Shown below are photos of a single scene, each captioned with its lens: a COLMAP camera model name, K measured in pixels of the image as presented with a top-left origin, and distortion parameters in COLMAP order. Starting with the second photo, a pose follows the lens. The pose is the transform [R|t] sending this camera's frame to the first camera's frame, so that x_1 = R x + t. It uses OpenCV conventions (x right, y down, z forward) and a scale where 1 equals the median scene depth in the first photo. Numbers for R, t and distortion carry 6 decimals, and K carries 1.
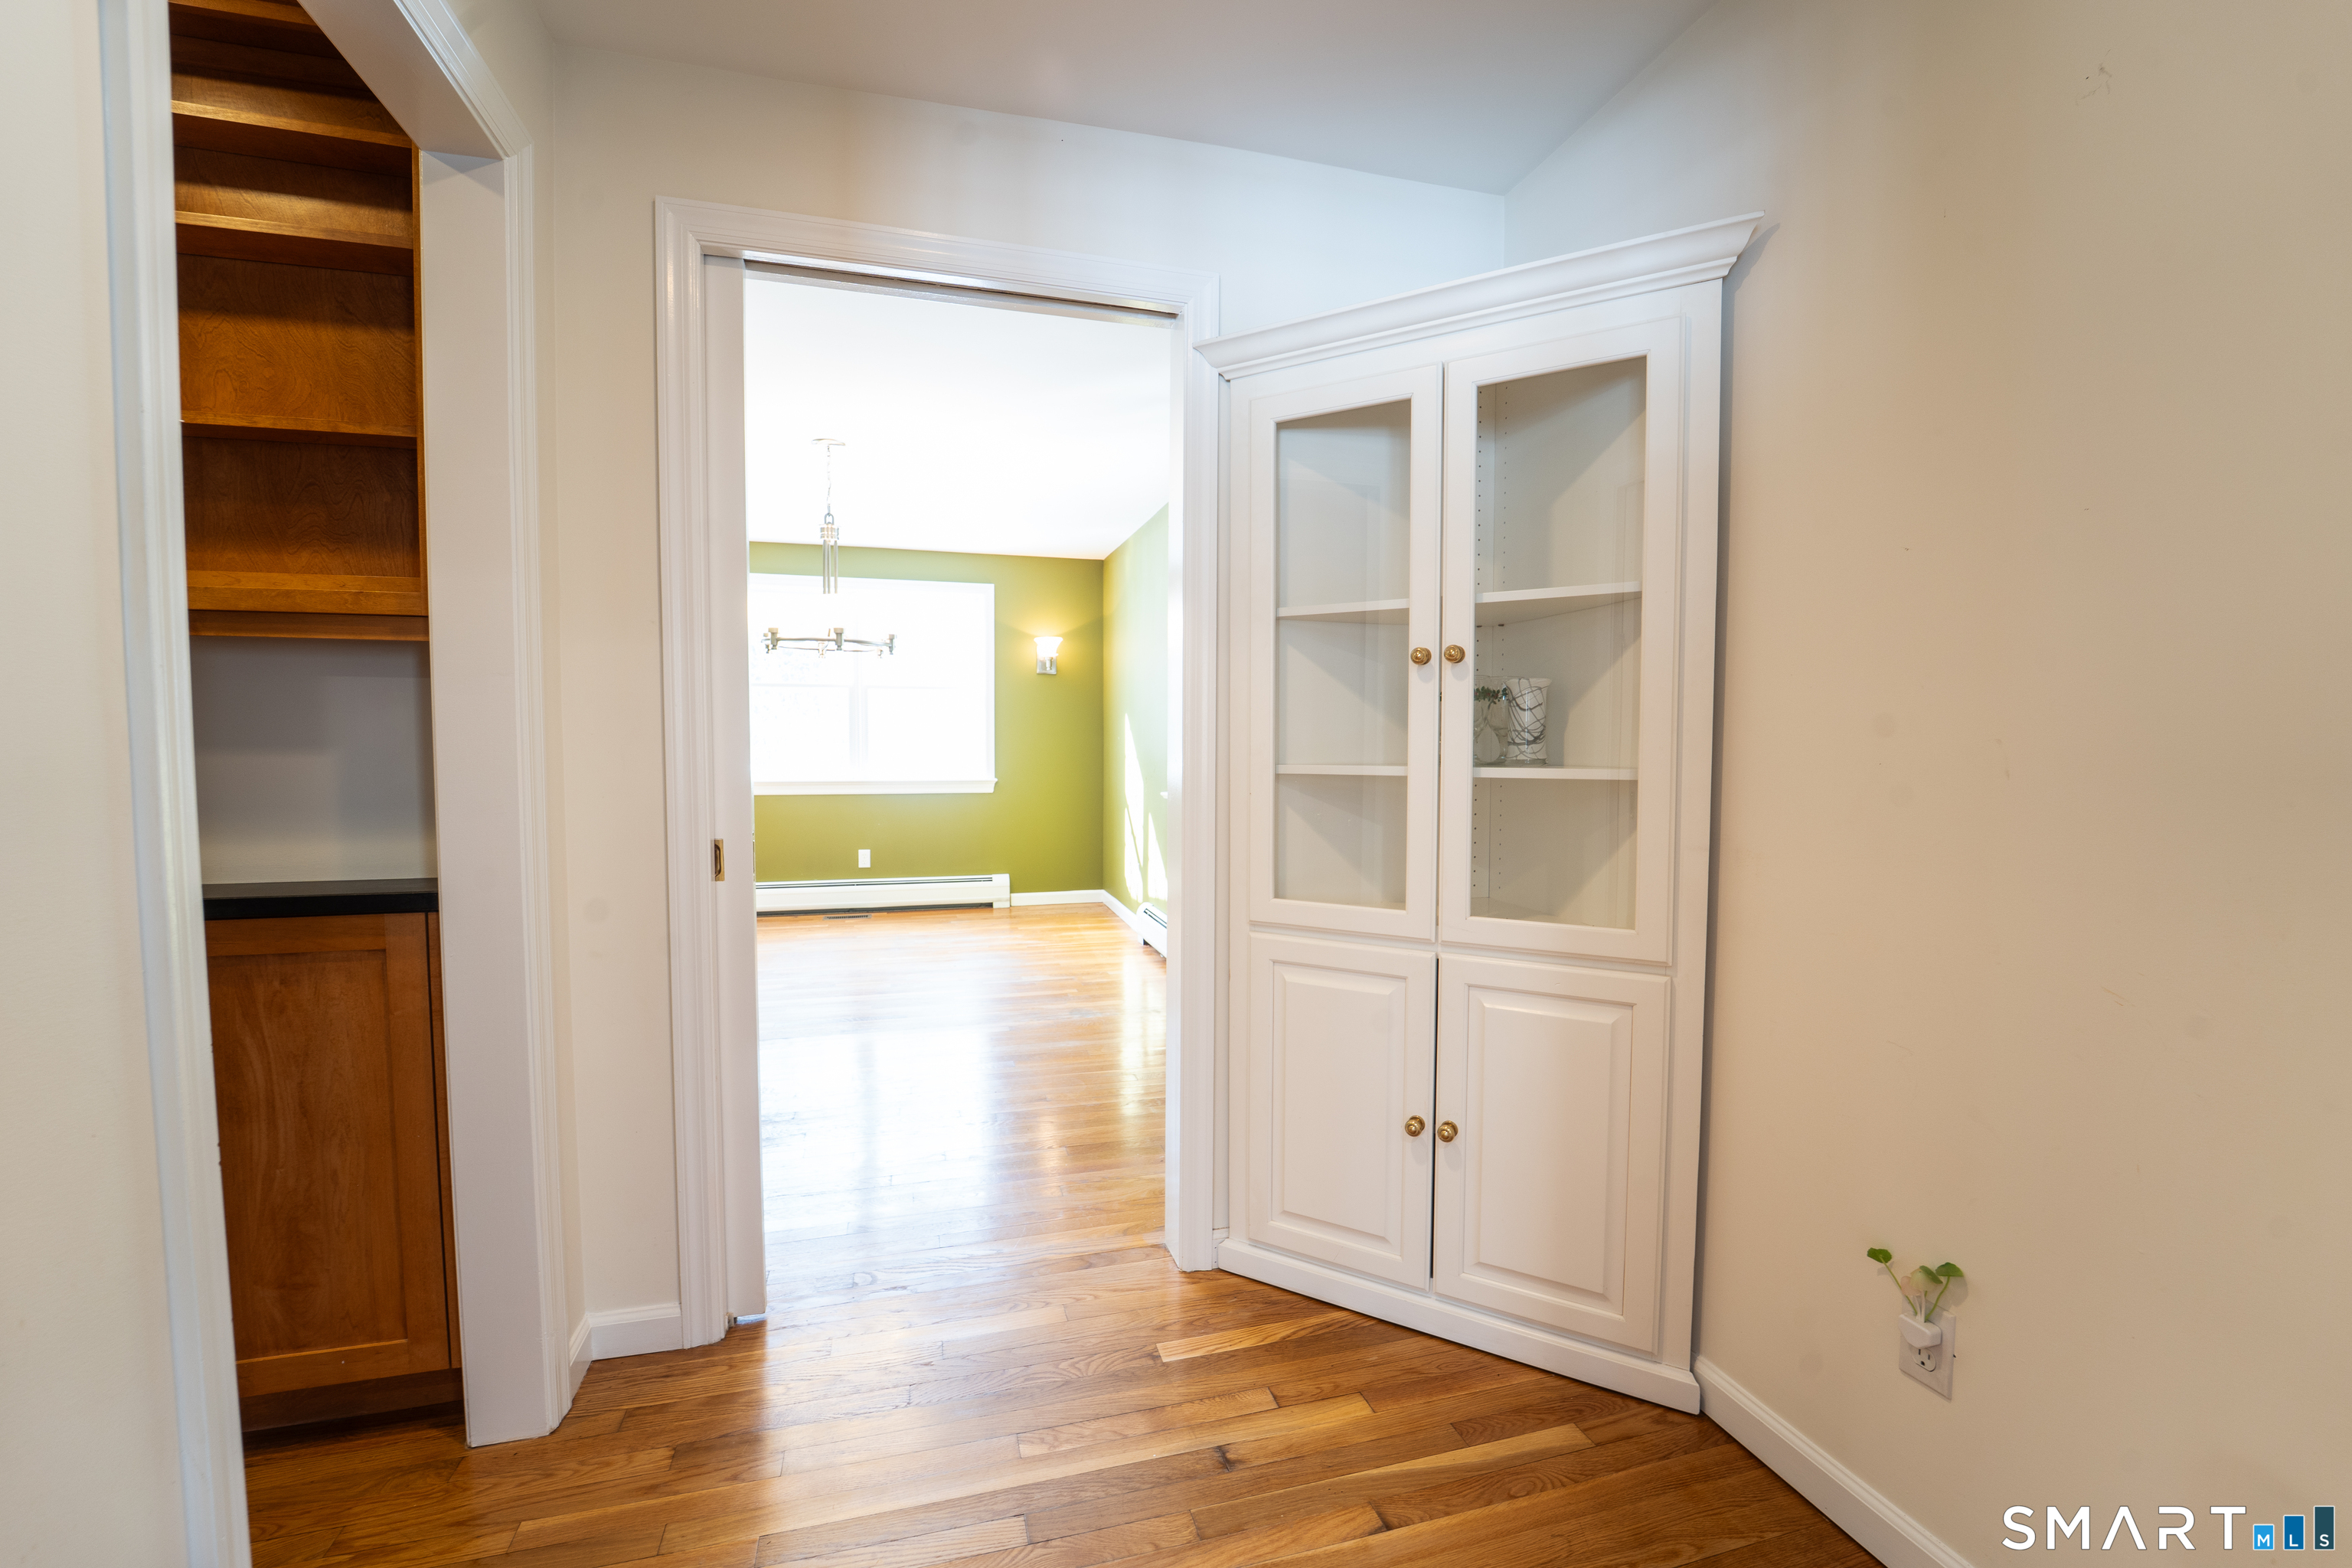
lens RADIAL K [[953.2, 0, 1183.9], [0, 953.2, 790.6], [0, 0, 1]] dist [-0.025911, -0.000102]
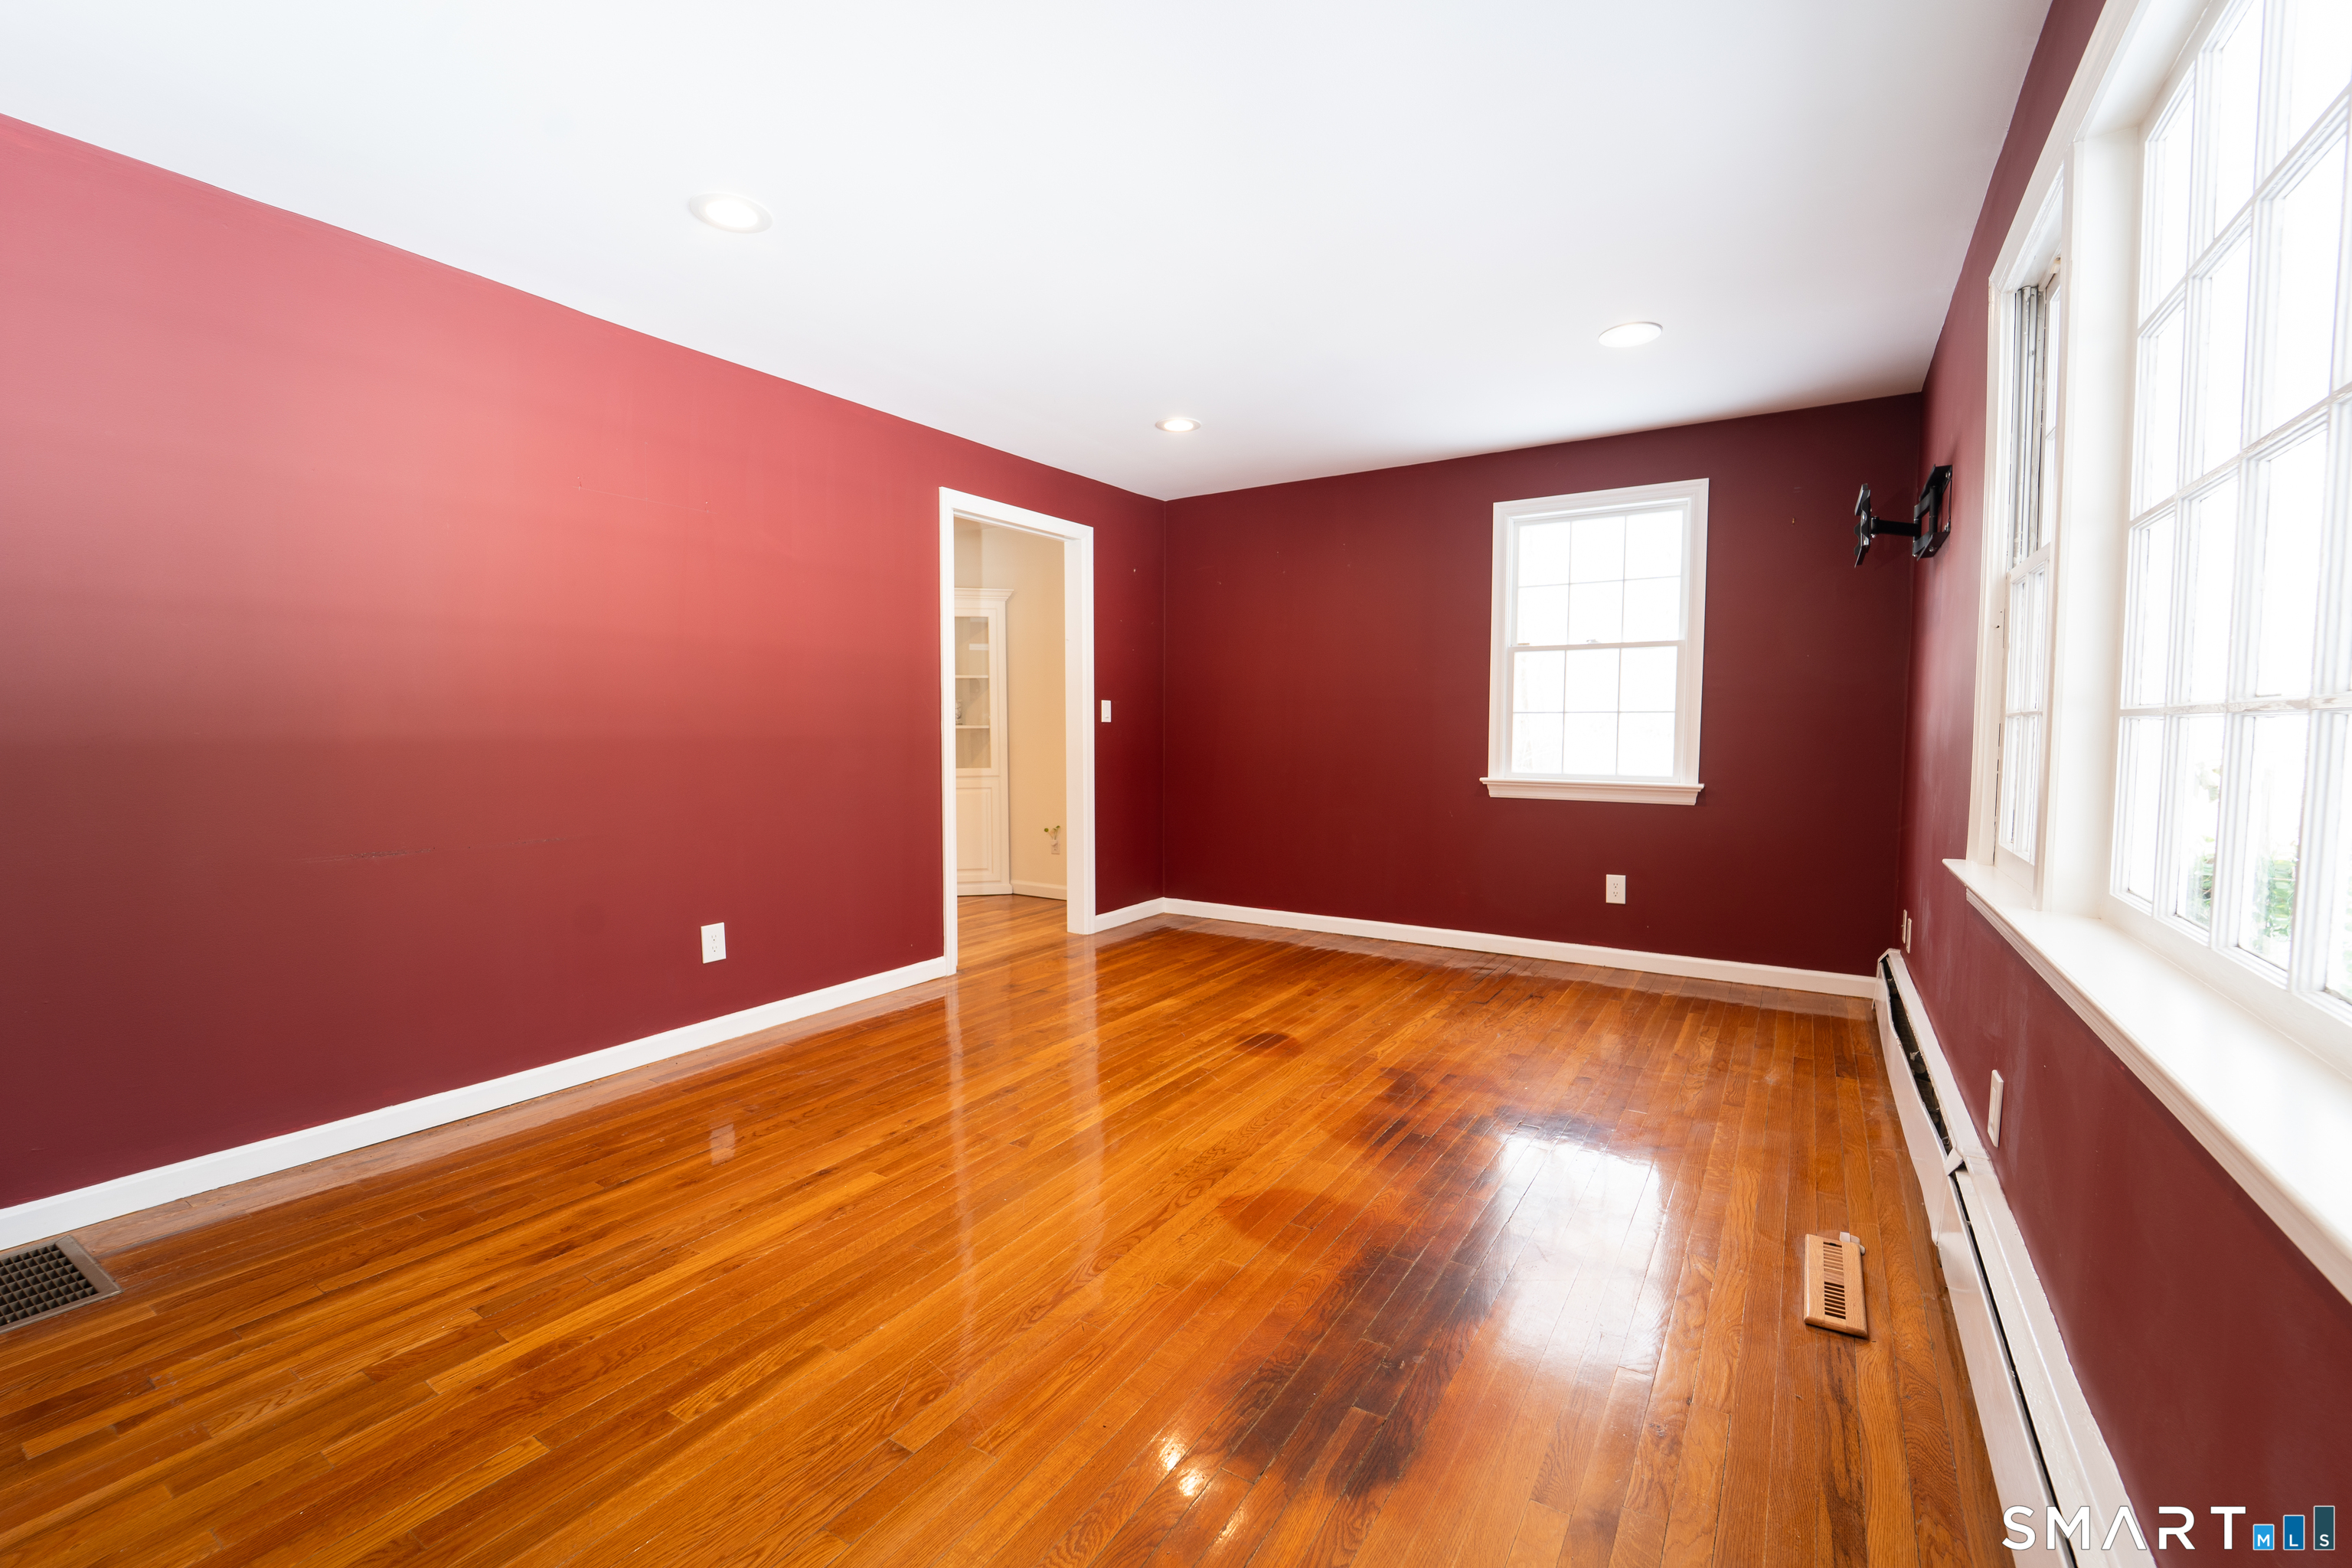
lens RADIAL K [[953.2, 0, 1183.9], [0, 953.2, 790.6], [0, 0, 1]] dist [-0.025911, -0.000102]
pose [[0.750034, -0.049987, 0.659508, -1.460346], [0.034563, 0.998740, 0.036391, 0.125969], [-0.660496, -0.004500, 0.750816, -2.370133]]
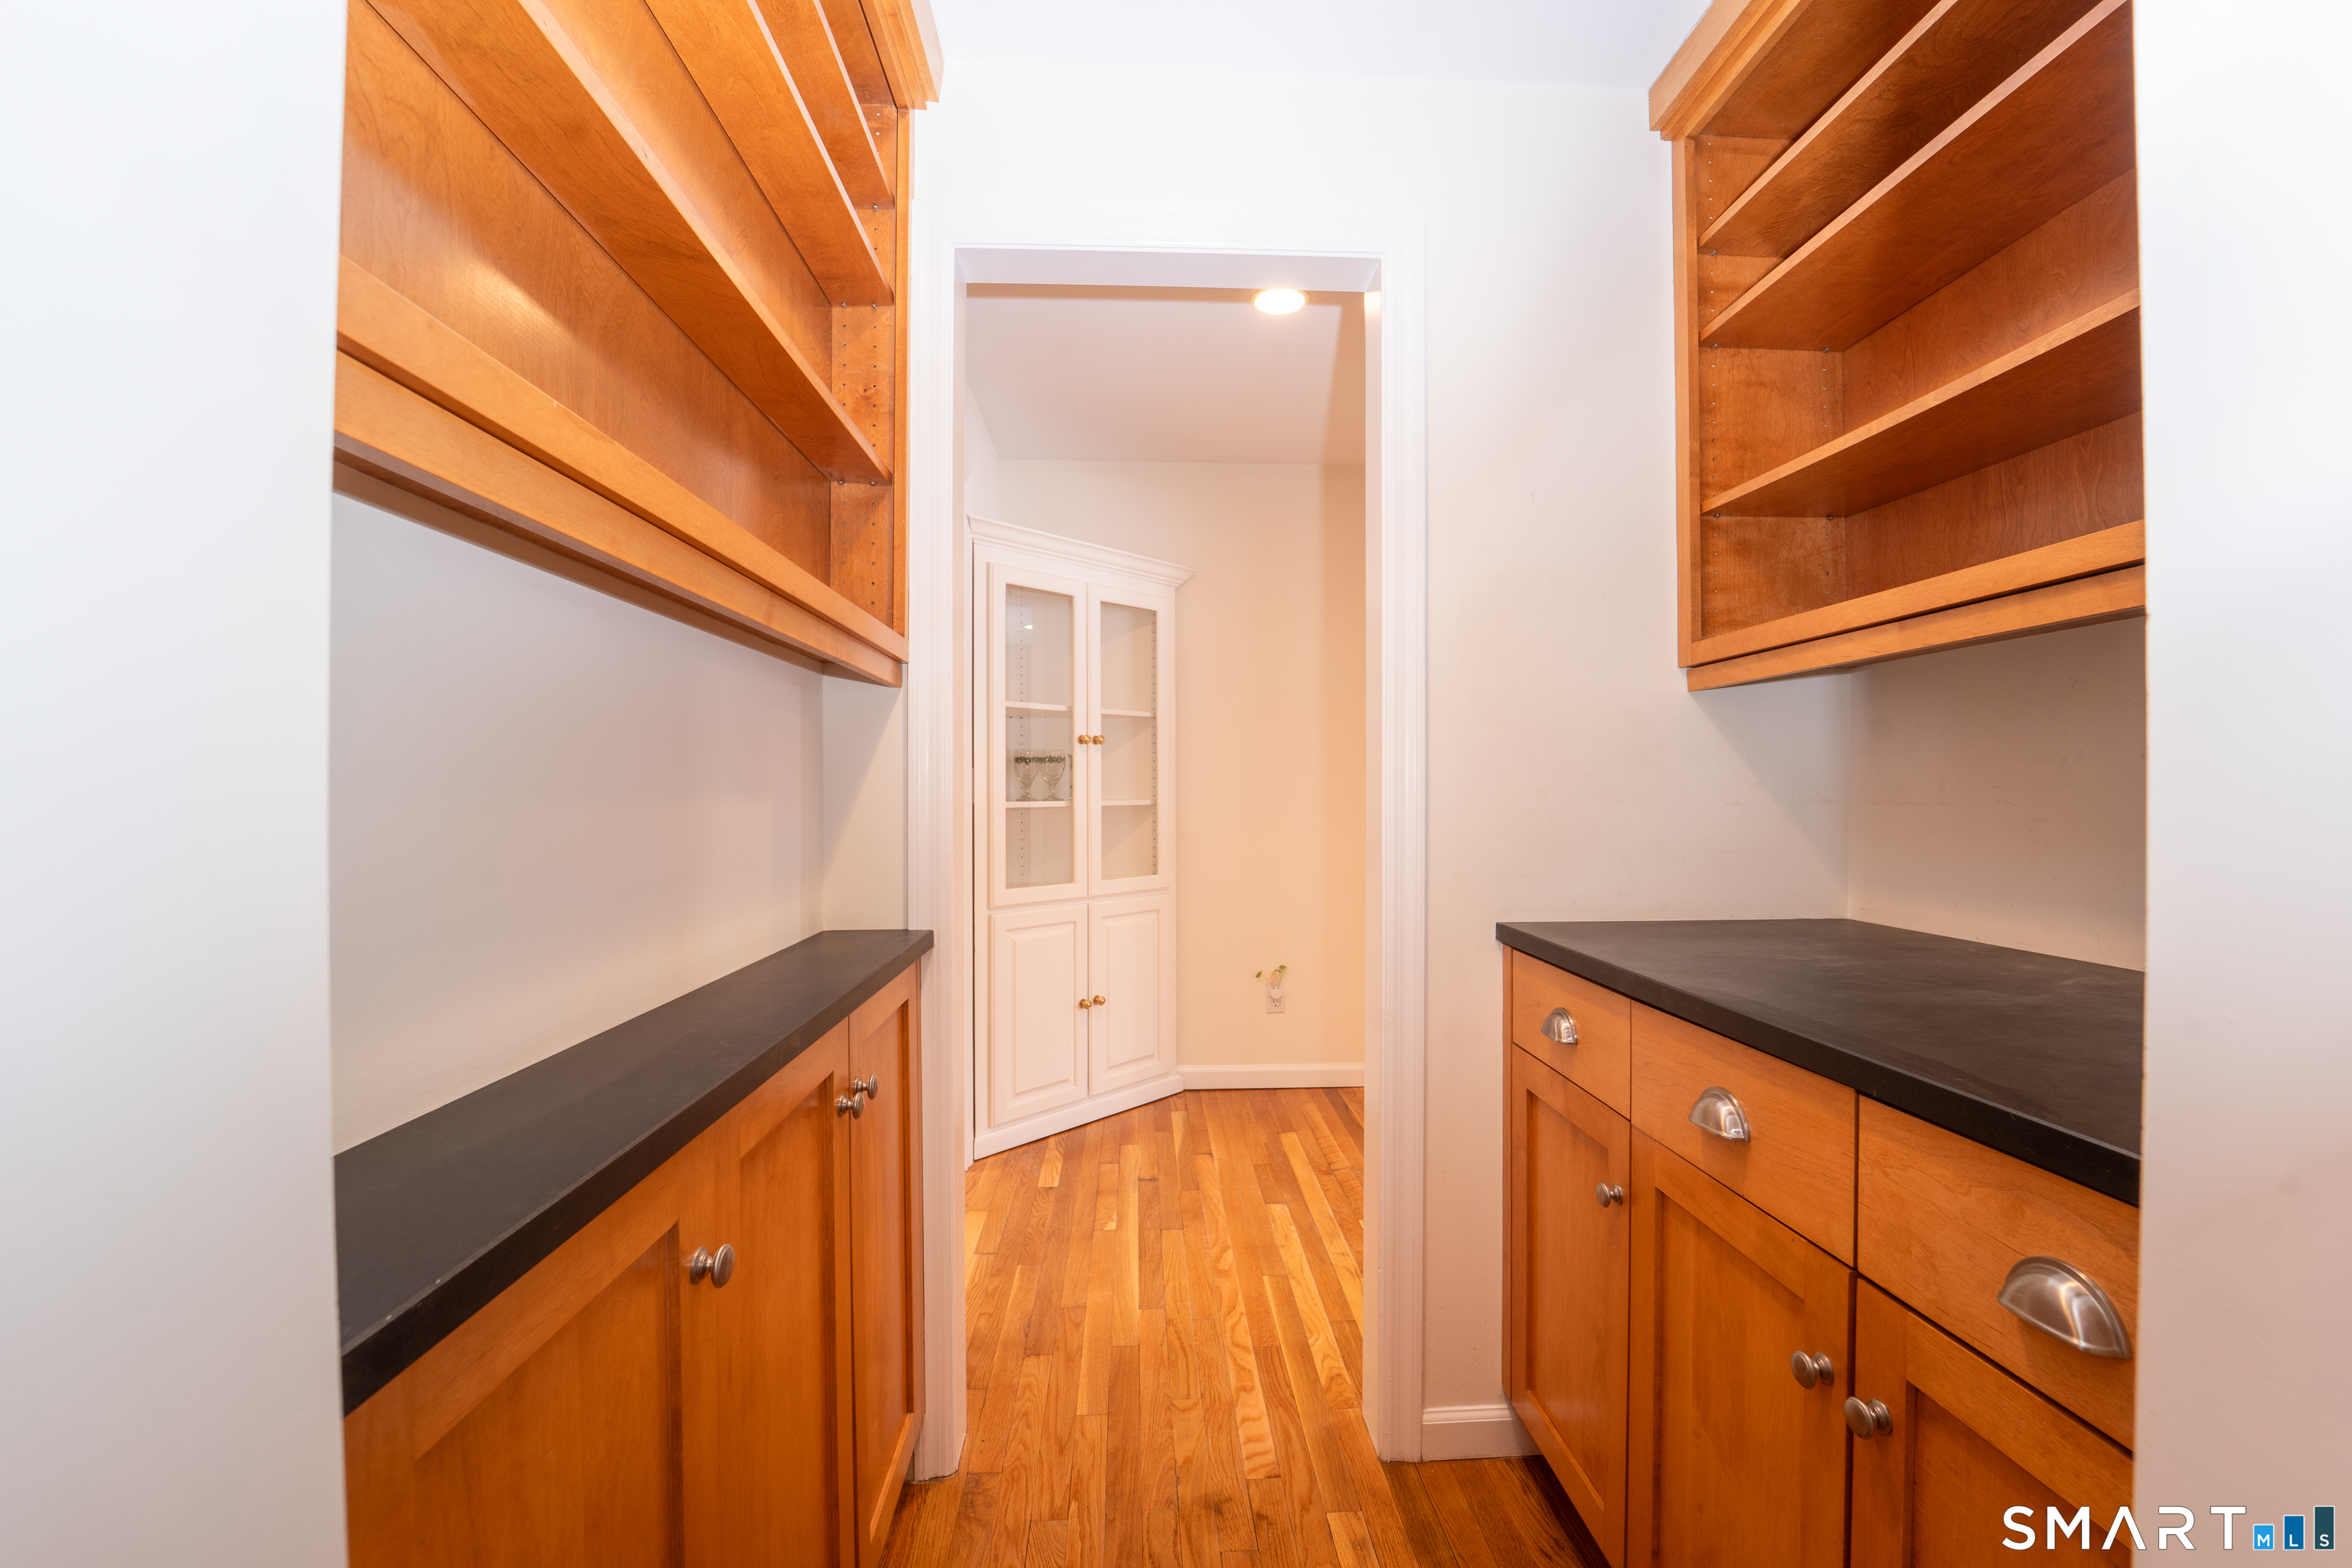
lens RADIAL K [[953.2, 0, 1183.9], [0, 953.2, 790.6], [0, 0, 1]] dist [-0.025911, -0.000102]
pose [[0.216882, -0.000192, 0.976198, -1.619745], [0.048024, 0.998791, -0.010473, -0.017210], [-0.975016, 0.049153, 0.216629, 0.466781]]
